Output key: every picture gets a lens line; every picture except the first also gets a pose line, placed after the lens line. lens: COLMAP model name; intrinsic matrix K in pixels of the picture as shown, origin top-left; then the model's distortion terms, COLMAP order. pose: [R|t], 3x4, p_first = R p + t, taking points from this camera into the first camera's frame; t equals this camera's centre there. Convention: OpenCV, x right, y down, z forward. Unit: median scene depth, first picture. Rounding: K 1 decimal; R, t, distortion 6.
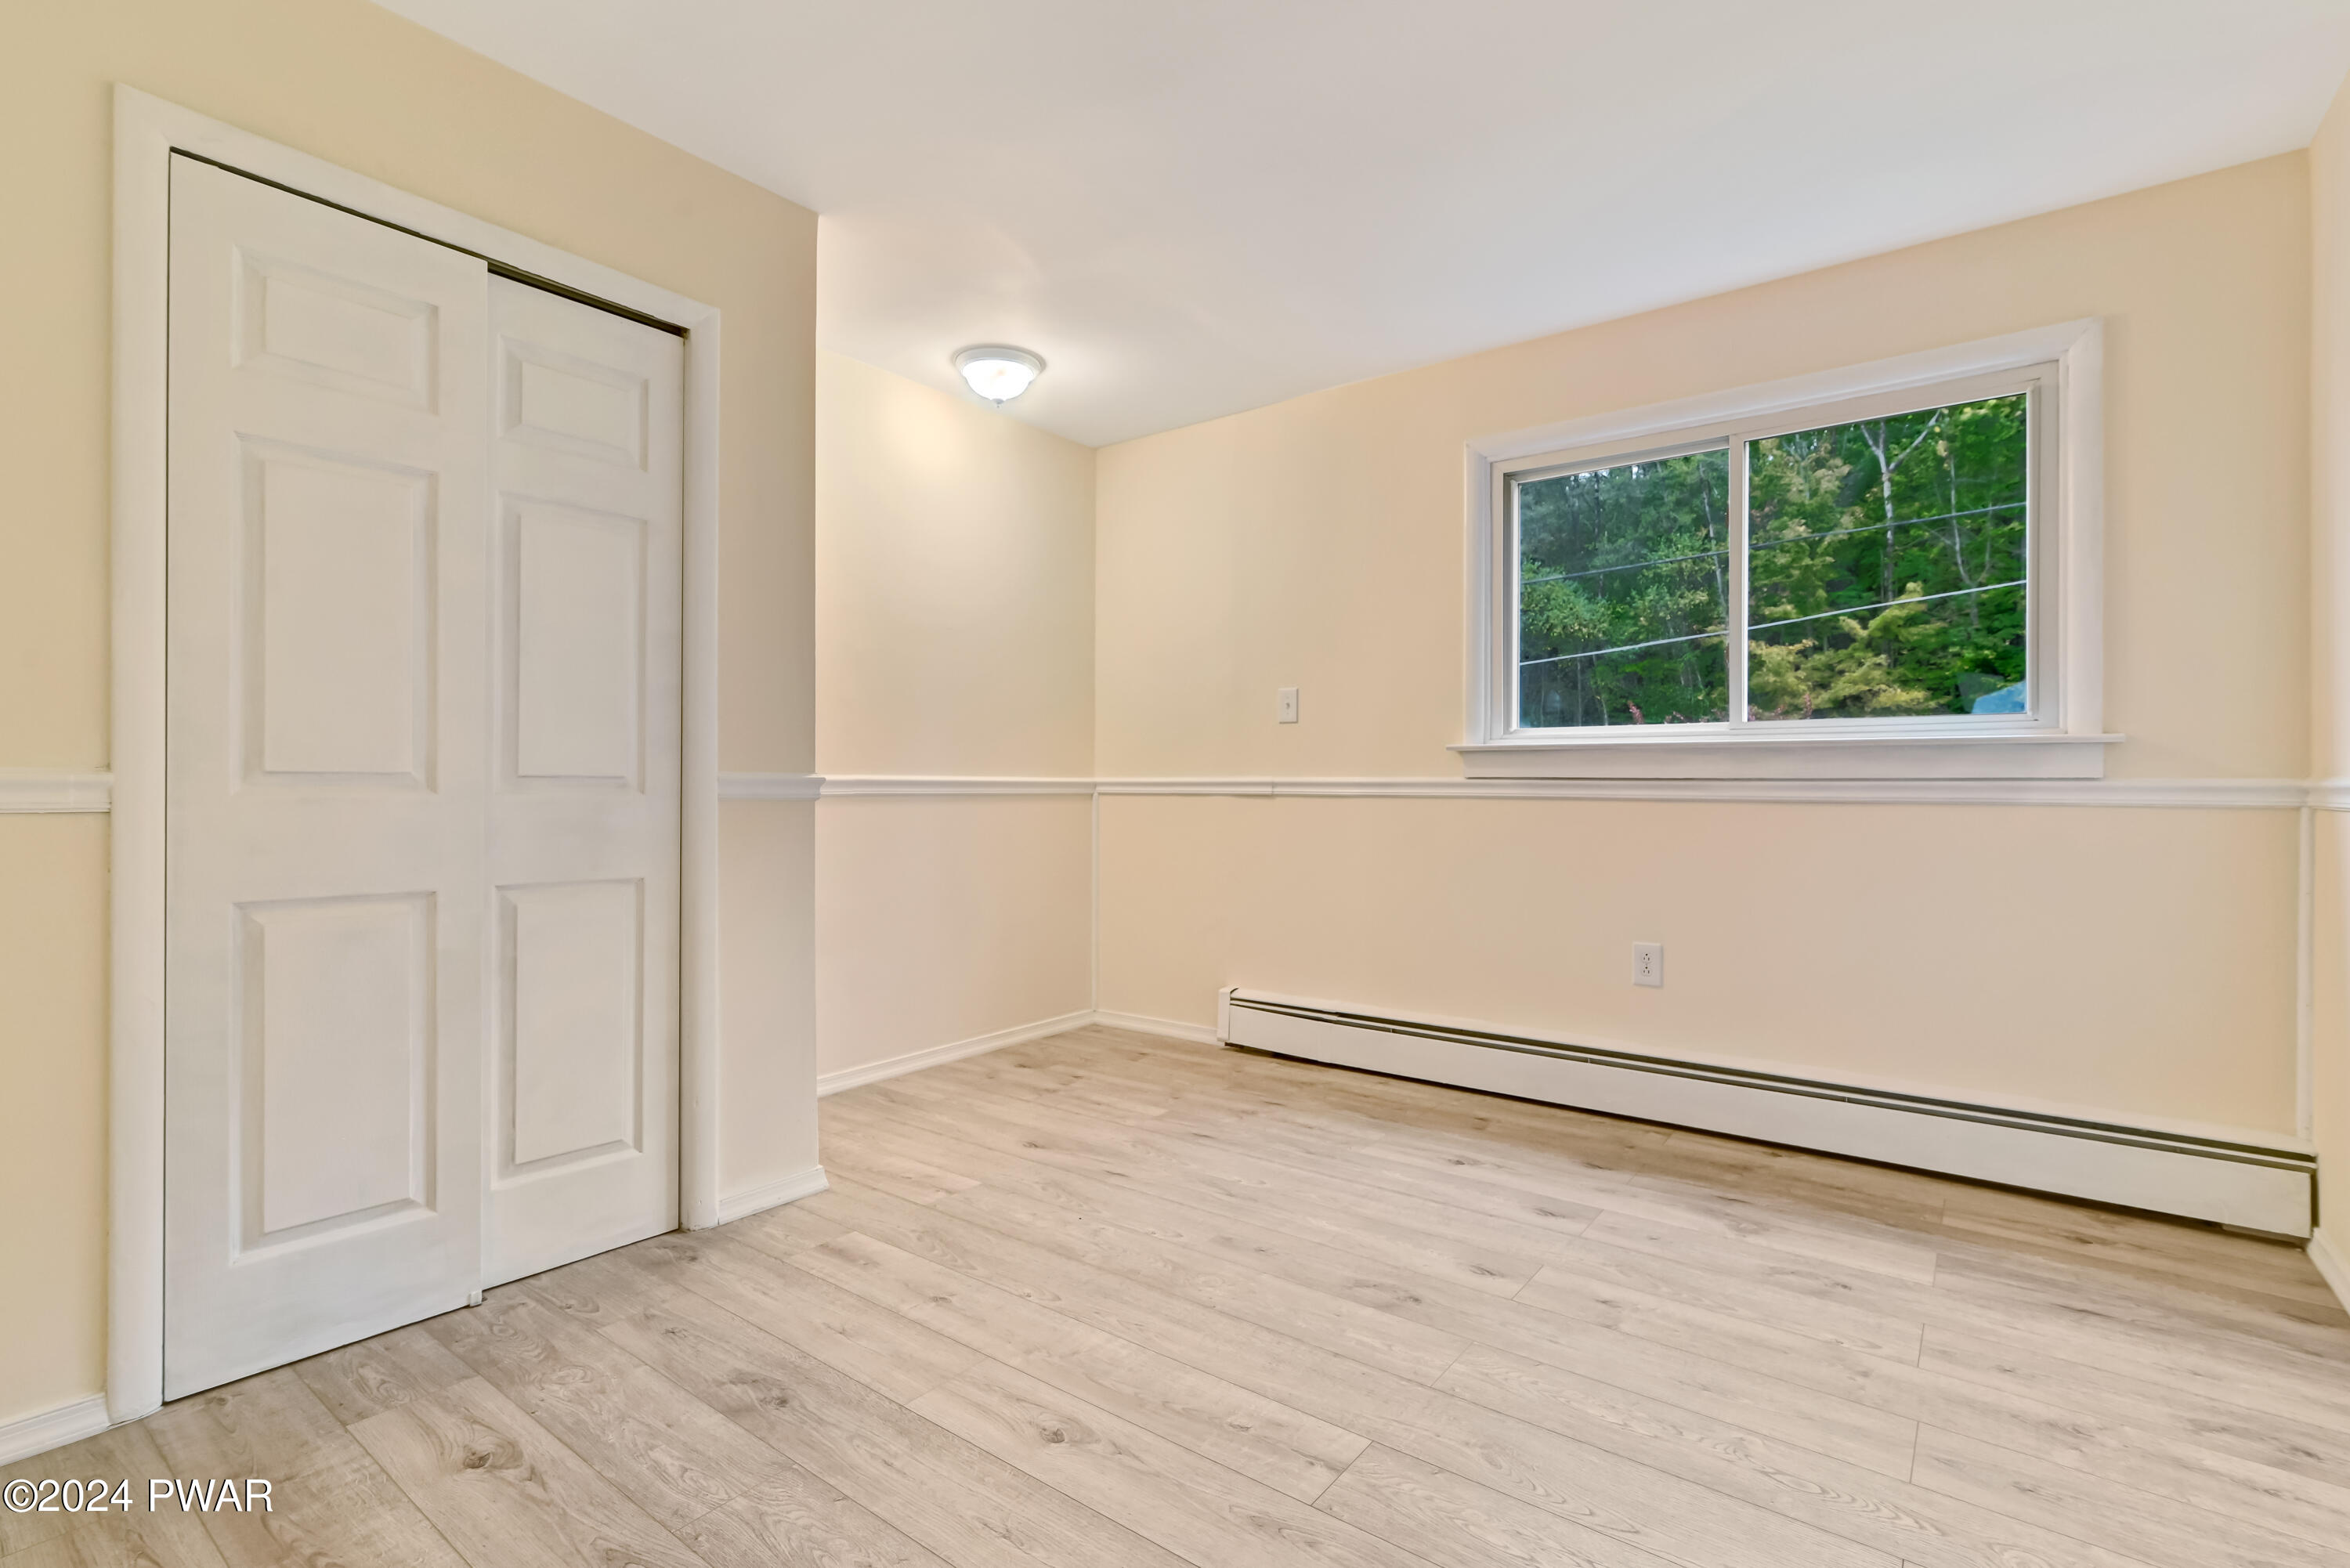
lens RADIAL K [[1087.2, 0, 1172.9], [0, 1087.2, 782.9], [0, 0, 1]] dist [-0.006973, -0.000191]
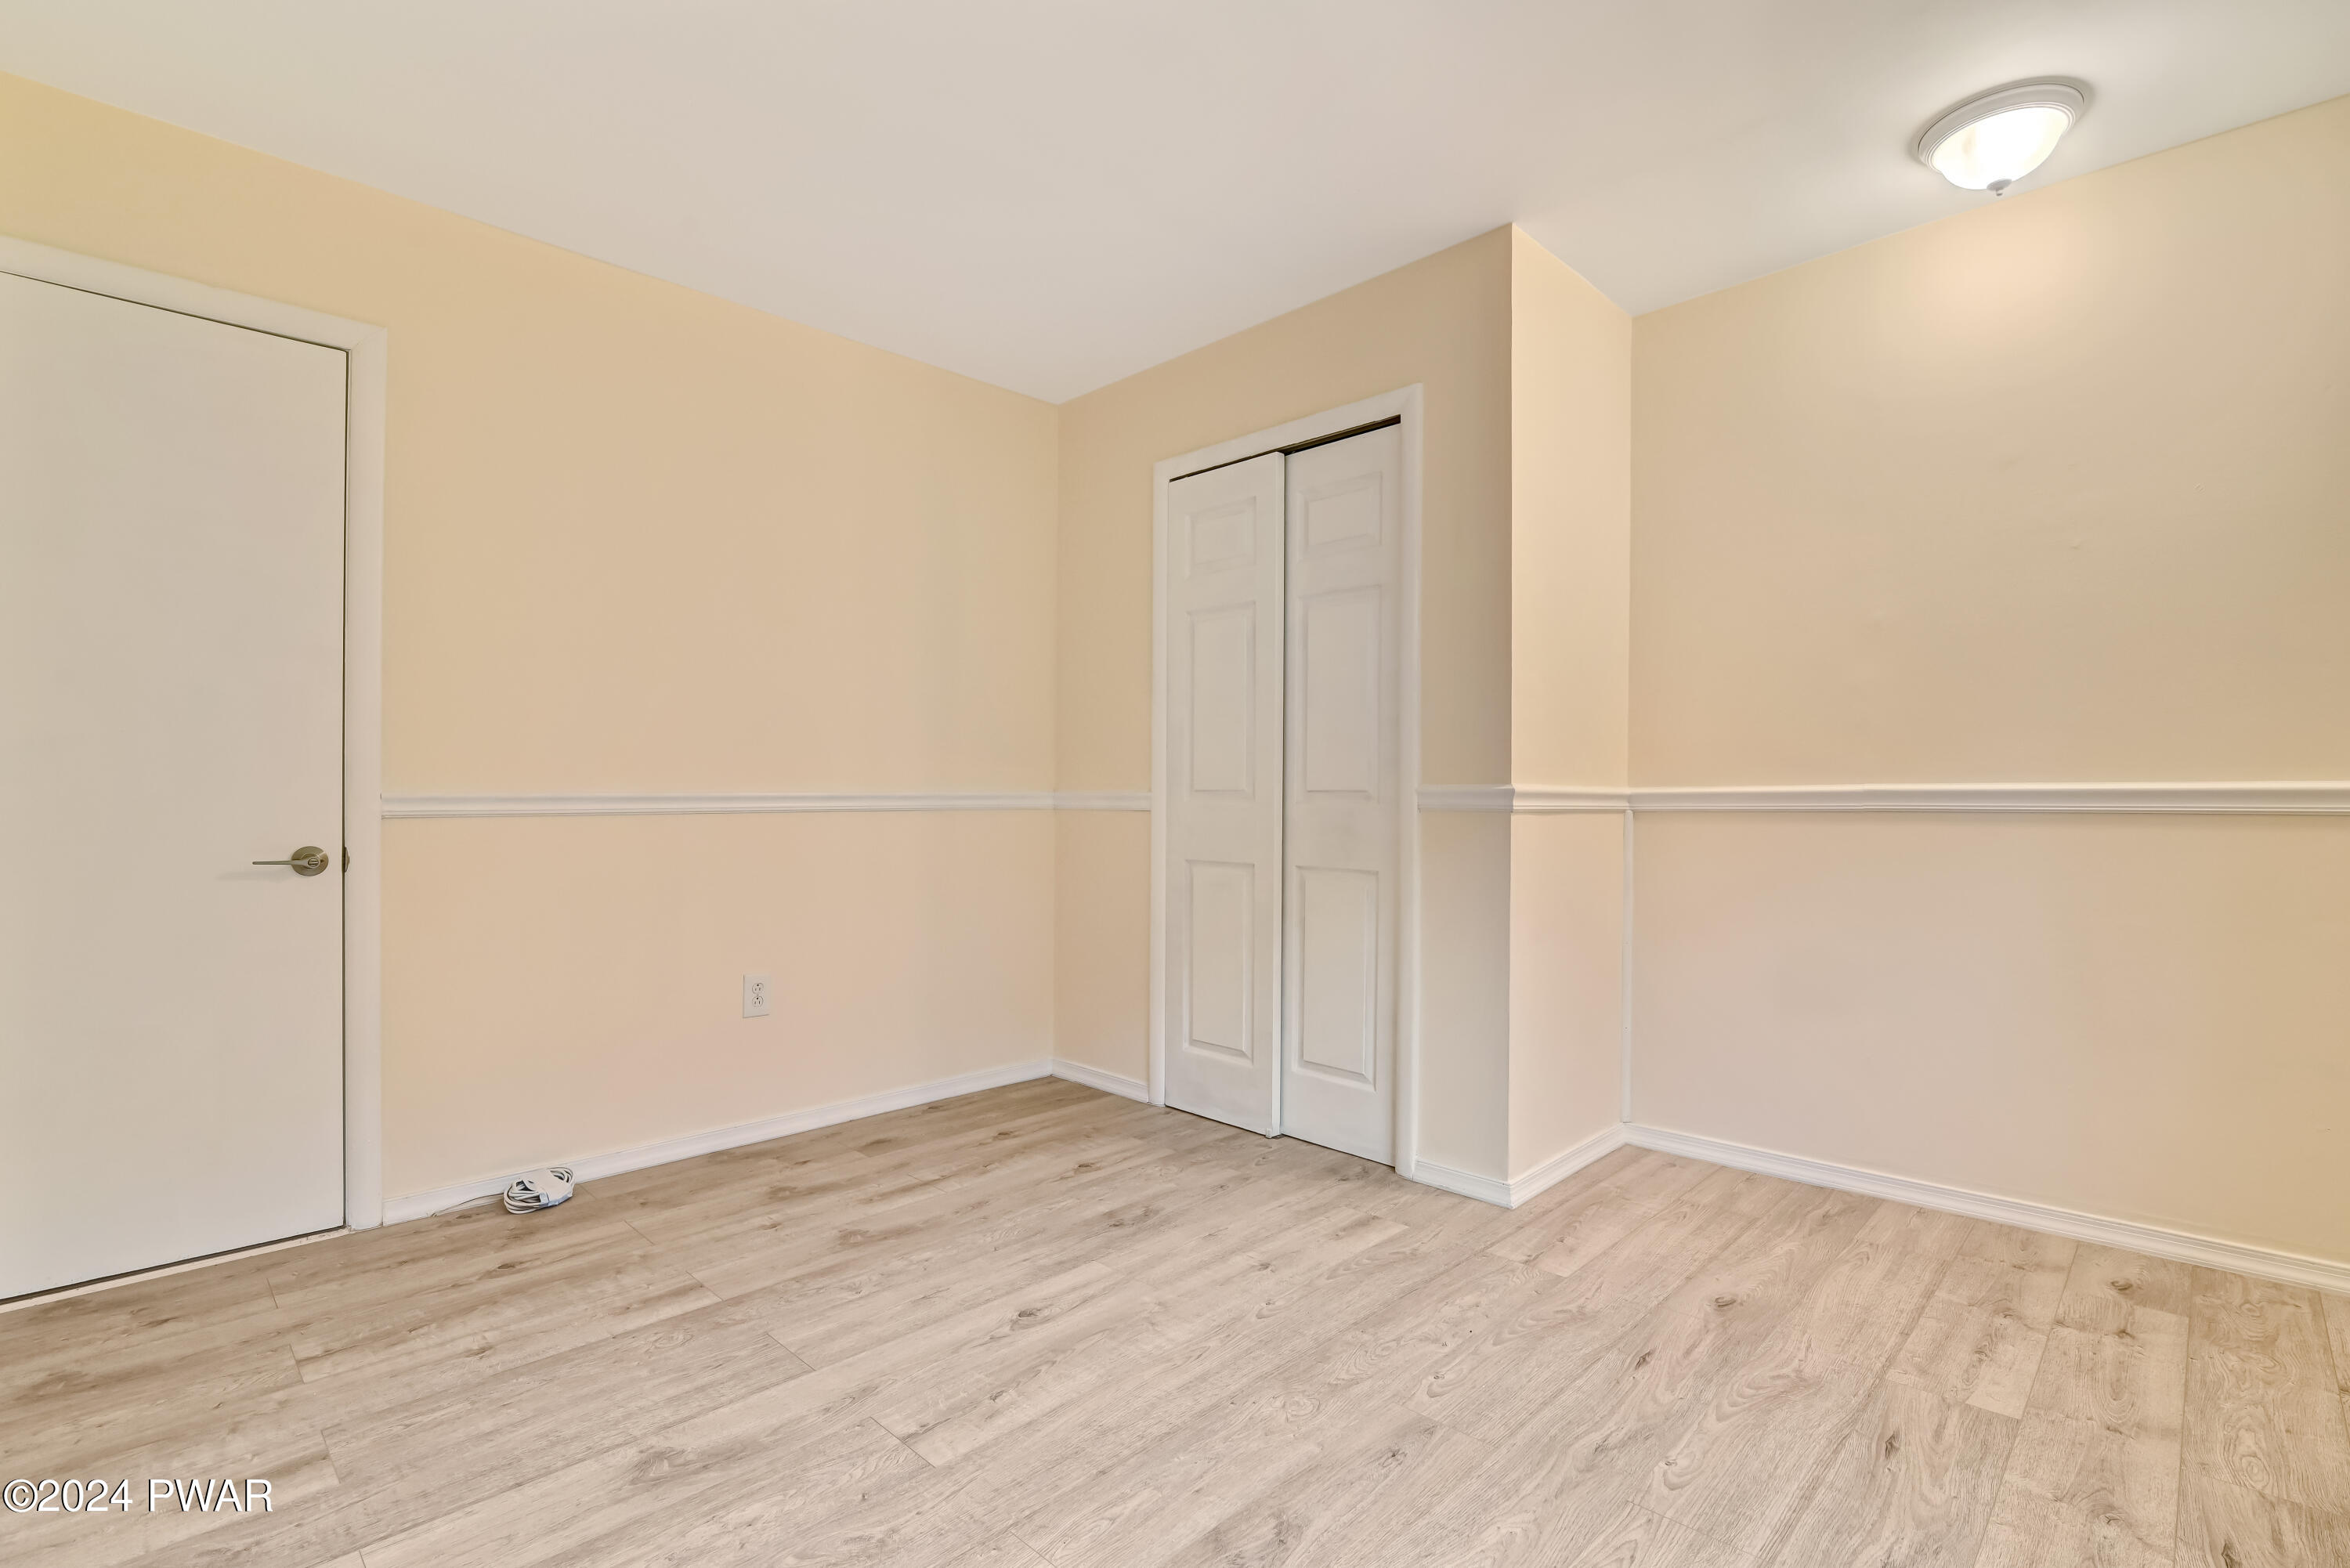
lens RADIAL K [[1087.2, 0, 1179.5], [0, 1087.2, 788.5], [0, 0, 1]] dist [-0.006973, -0.000191]
pose [[-0.124898, -0.012684, -0.992089, 0.803918], [0.002201, 0.999912, -0.013061, 0.008237], [0.992167, -0.003815, -0.124859, 0.954448]]
